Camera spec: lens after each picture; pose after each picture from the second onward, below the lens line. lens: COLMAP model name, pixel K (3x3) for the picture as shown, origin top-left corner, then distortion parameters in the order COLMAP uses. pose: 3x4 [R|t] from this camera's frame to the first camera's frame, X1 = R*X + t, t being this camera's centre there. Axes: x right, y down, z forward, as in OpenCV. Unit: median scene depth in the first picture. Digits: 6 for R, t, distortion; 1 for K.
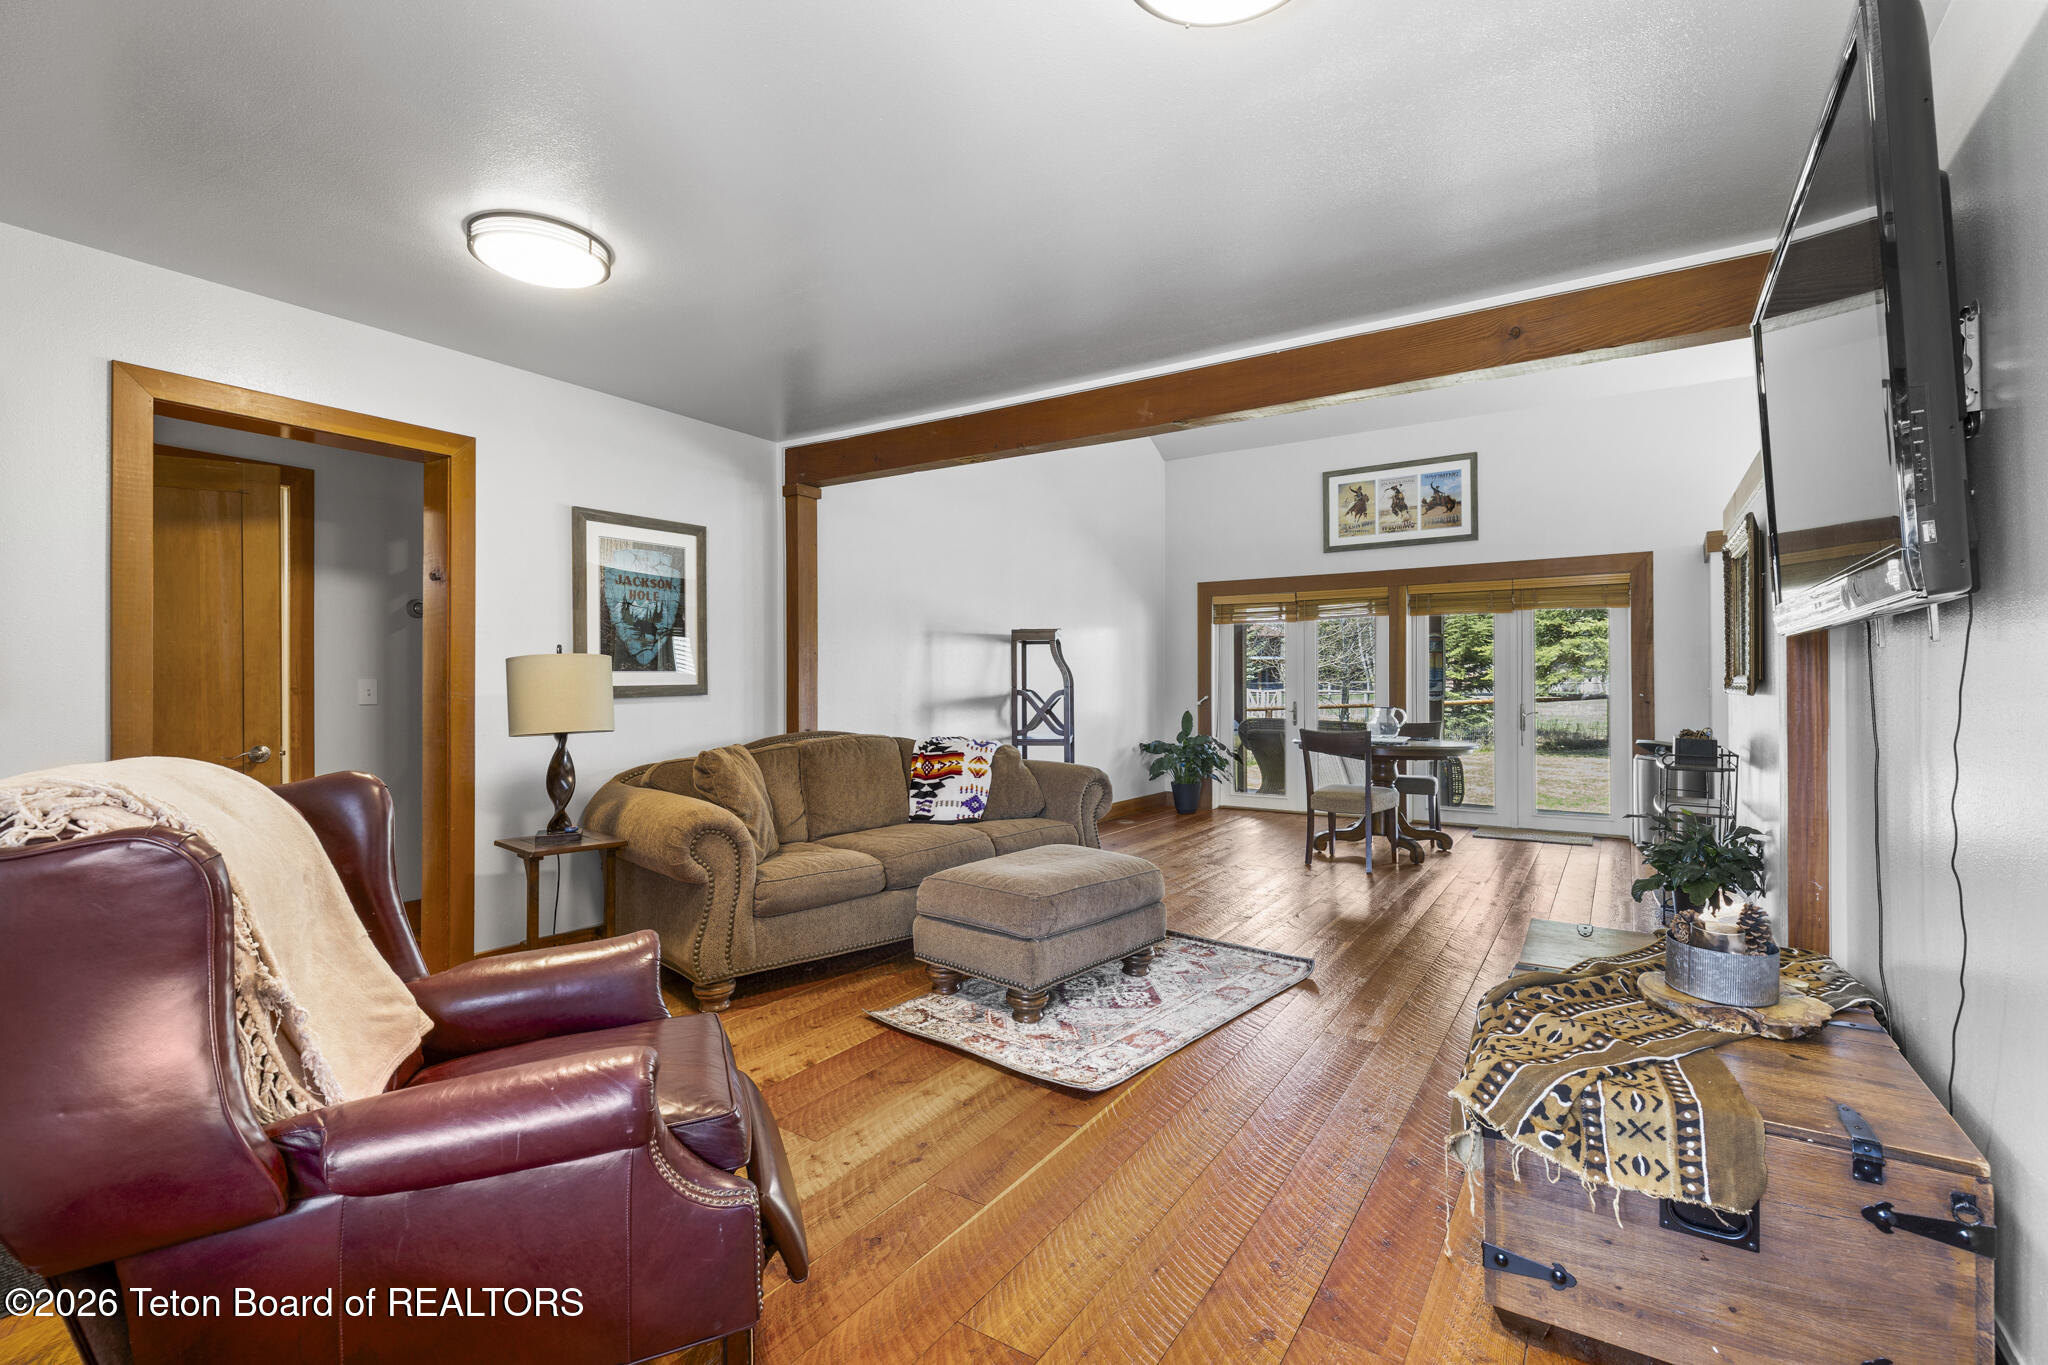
lens RADIAL K [[946.3, 0, 1032.5], [0, 946.3, 685.1], [0, 0, 1]] dist [0.017874, 0.000196]
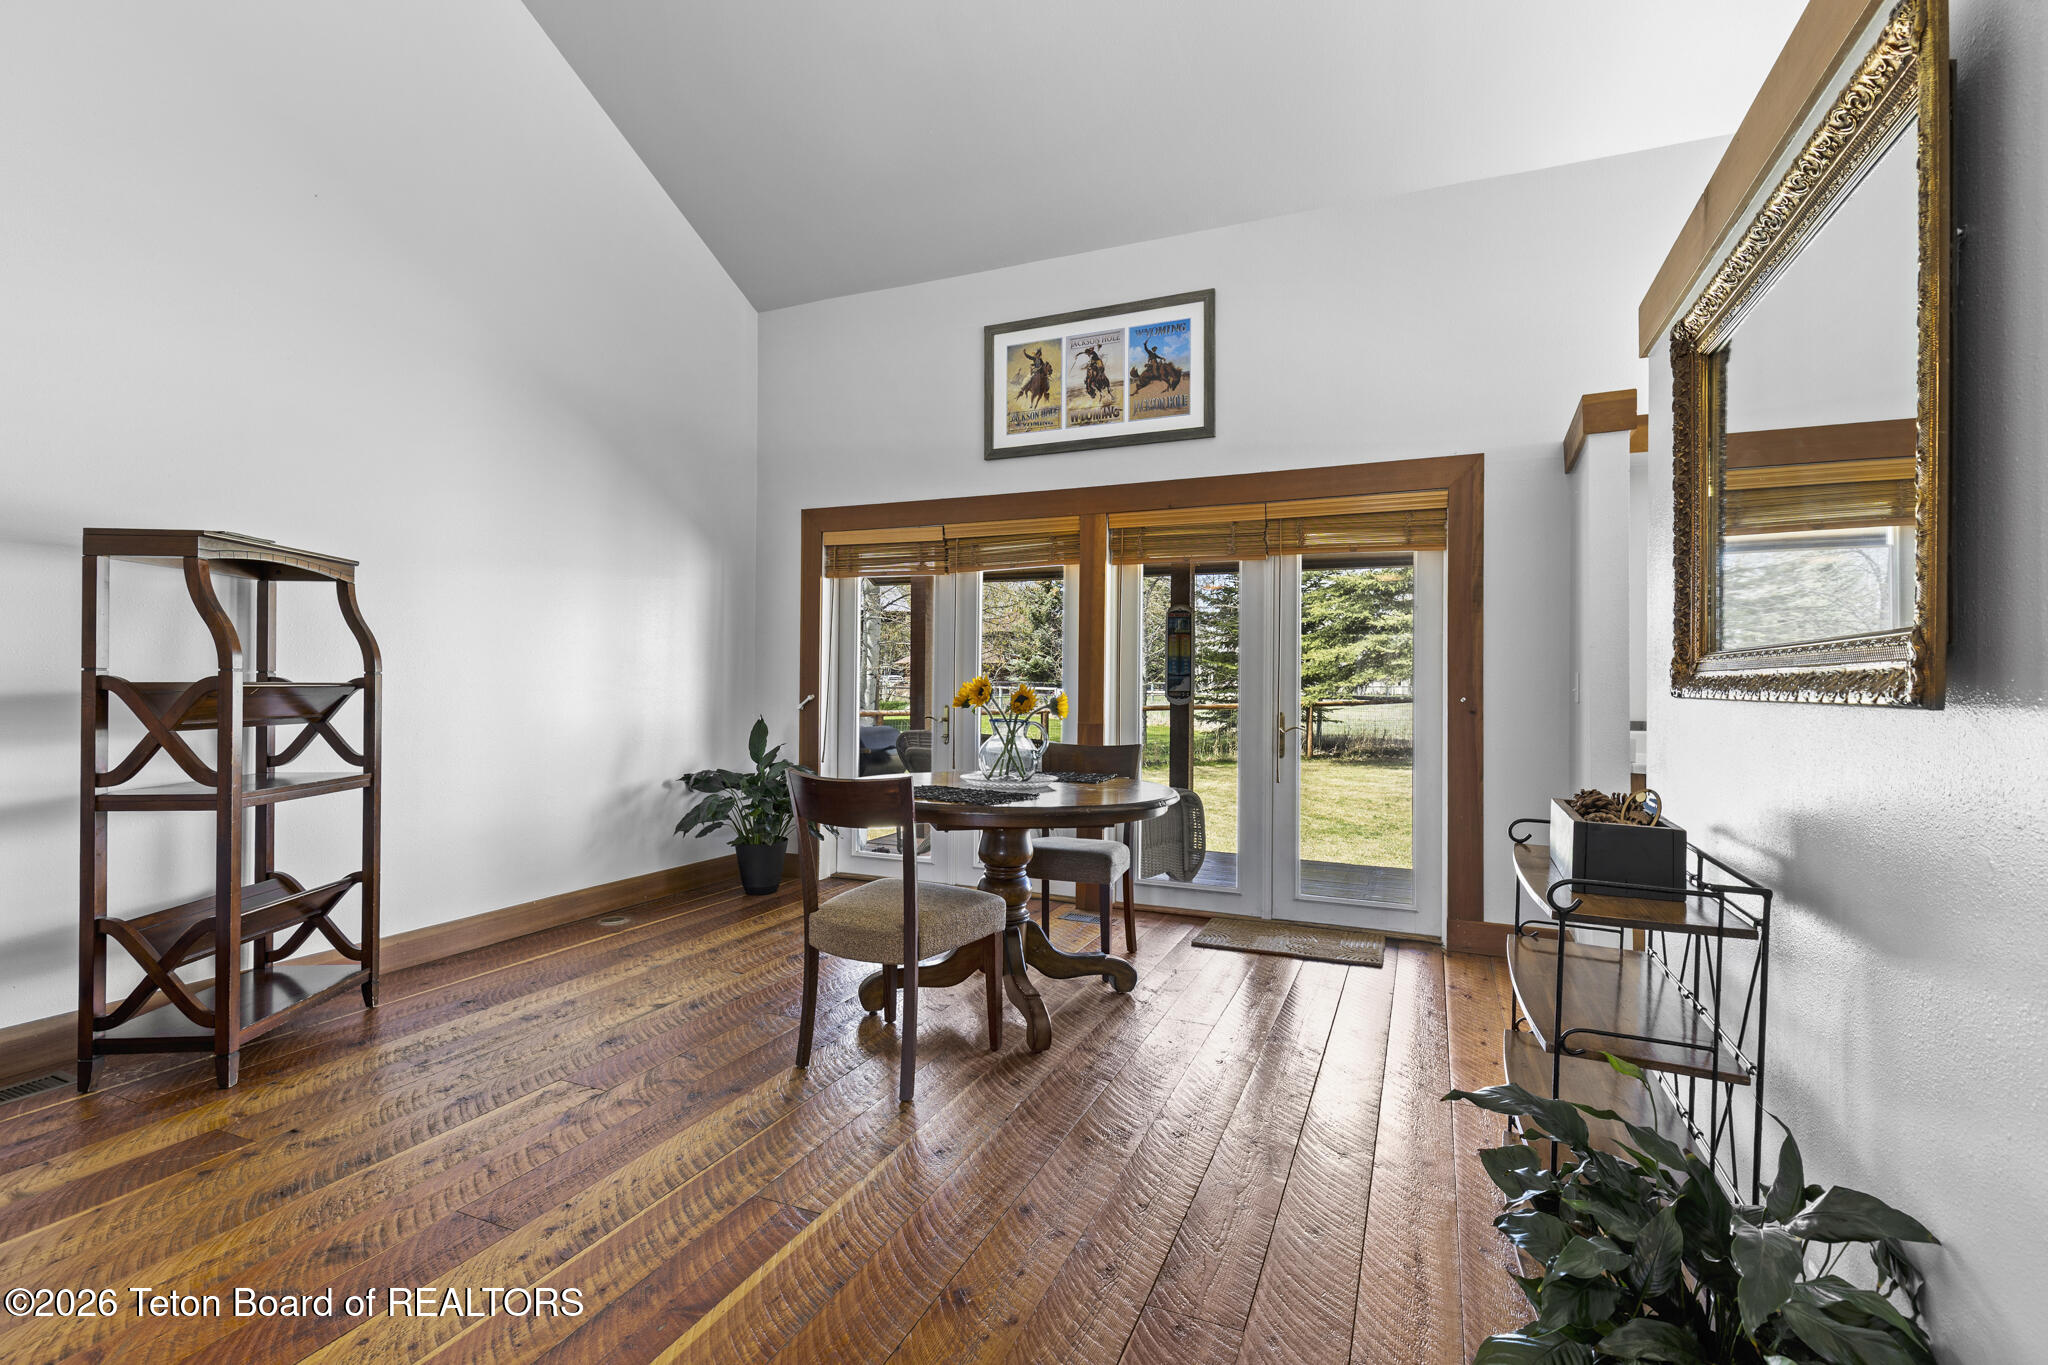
lens RADIAL K [[946.3, 0, 1034.1], [0, 946.3, 678.8], [0, 0, 1]] dist [0.017874, 0.000196]
pose [[0.987026, 0.014019, 0.159948, 0.262779], [-0.013335, 0.999897, -0.005352, 0.003494], [-0.160006, 0.003149, 0.987111, 0.429769]]
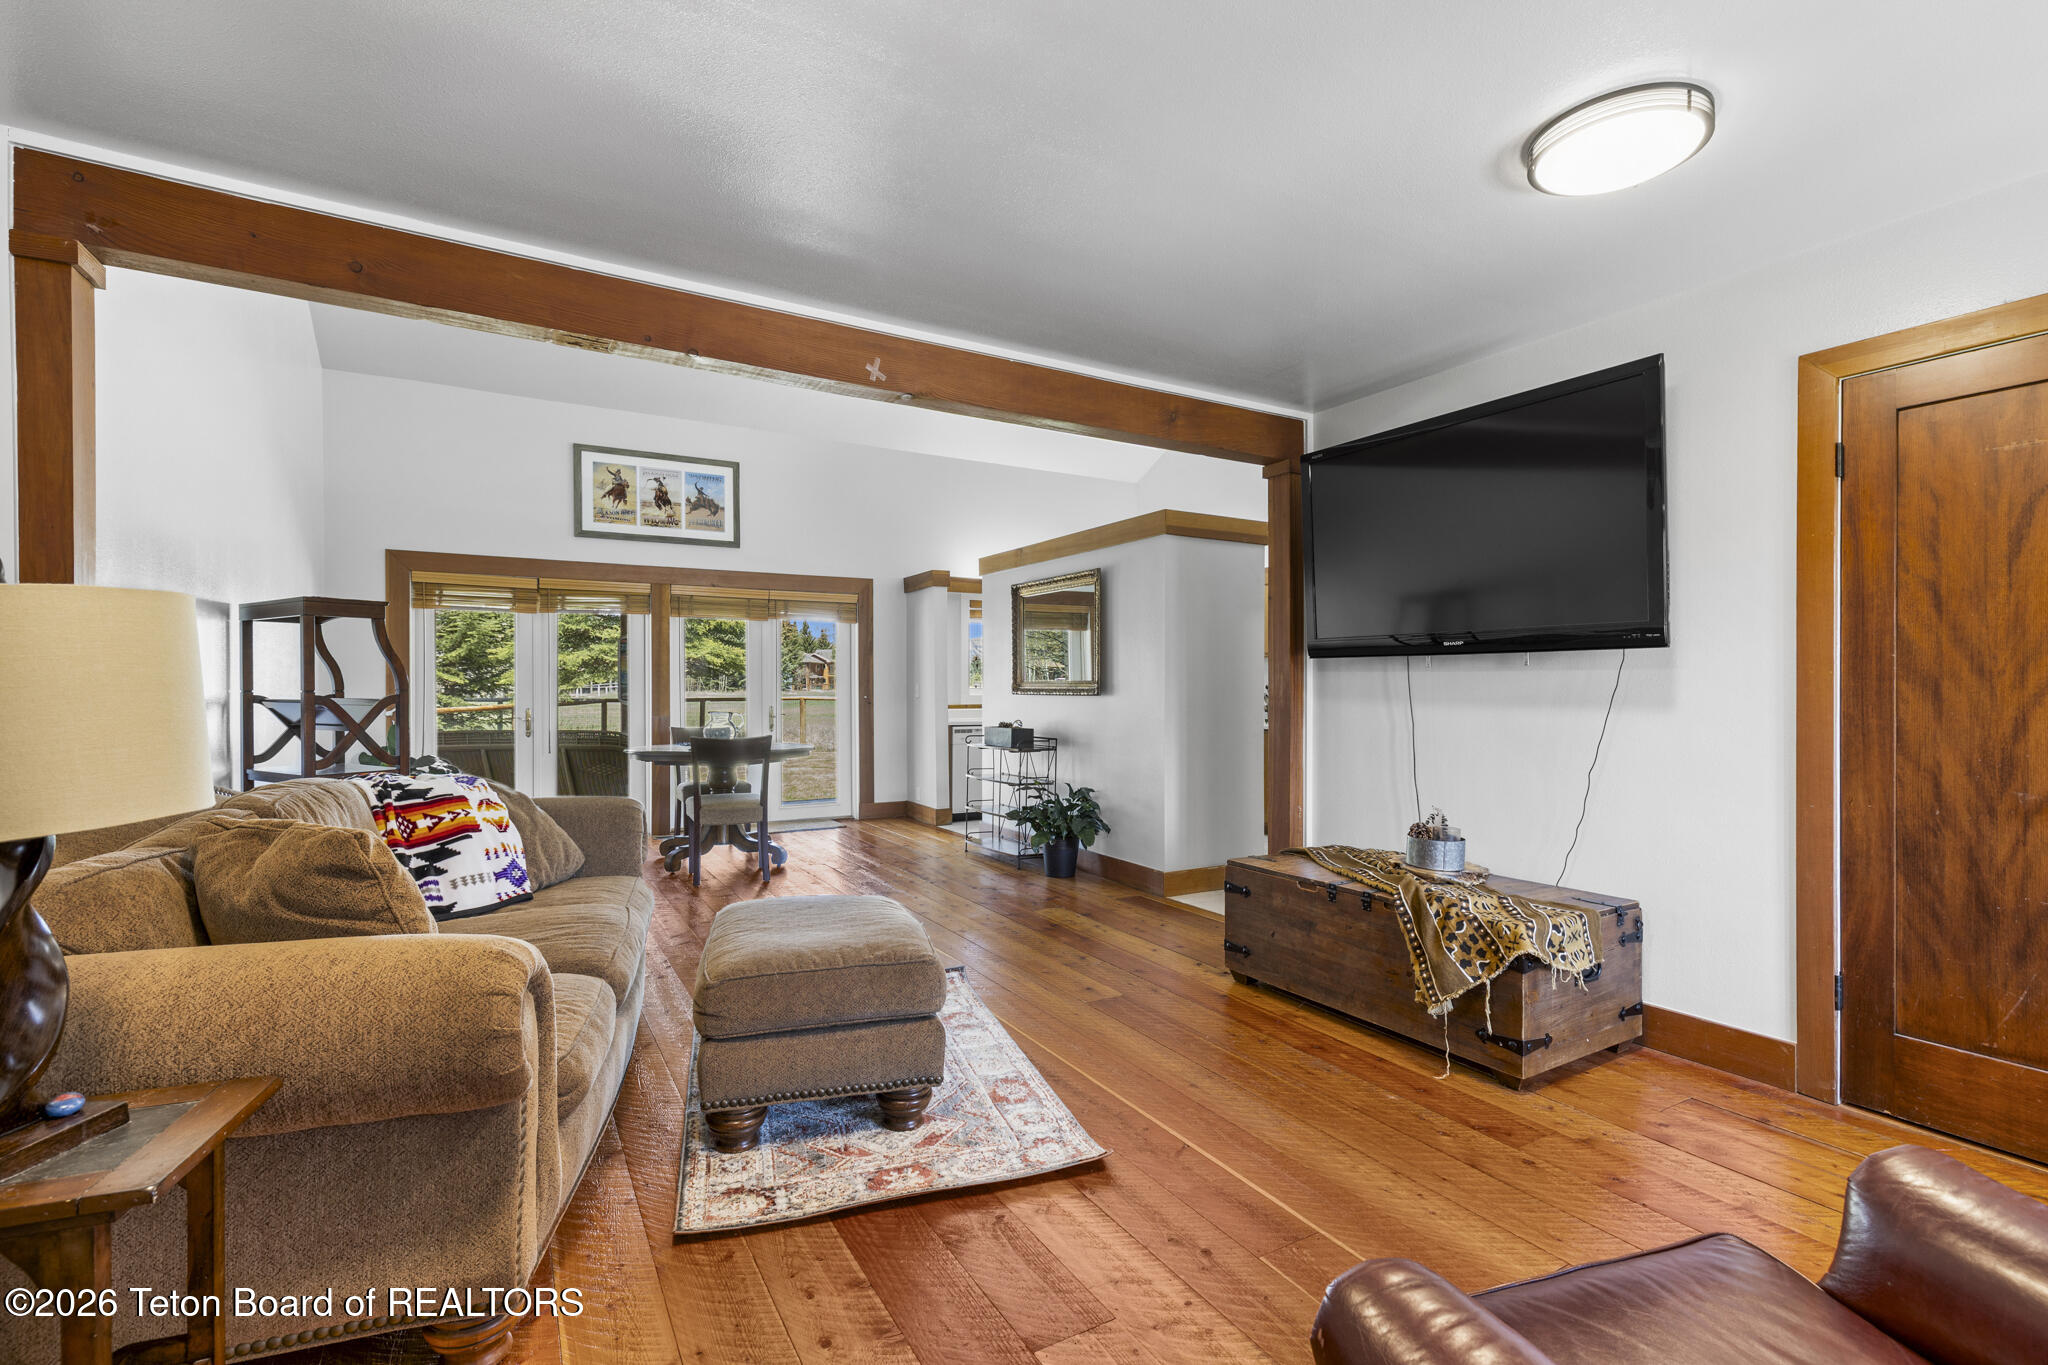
lens RADIAL K [[946.3, 0, 1005.6], [0, 946.3, 688.5], [0, 0, 1]] dist [0.017874, 0.000196]
pose [[0.489163, 0.006037, 0.872172, -0.280400], [-0.005628, 0.999977, -0.003765, 0.001190], [-0.872174, -0.003067, 0.489186, 0.246427]]
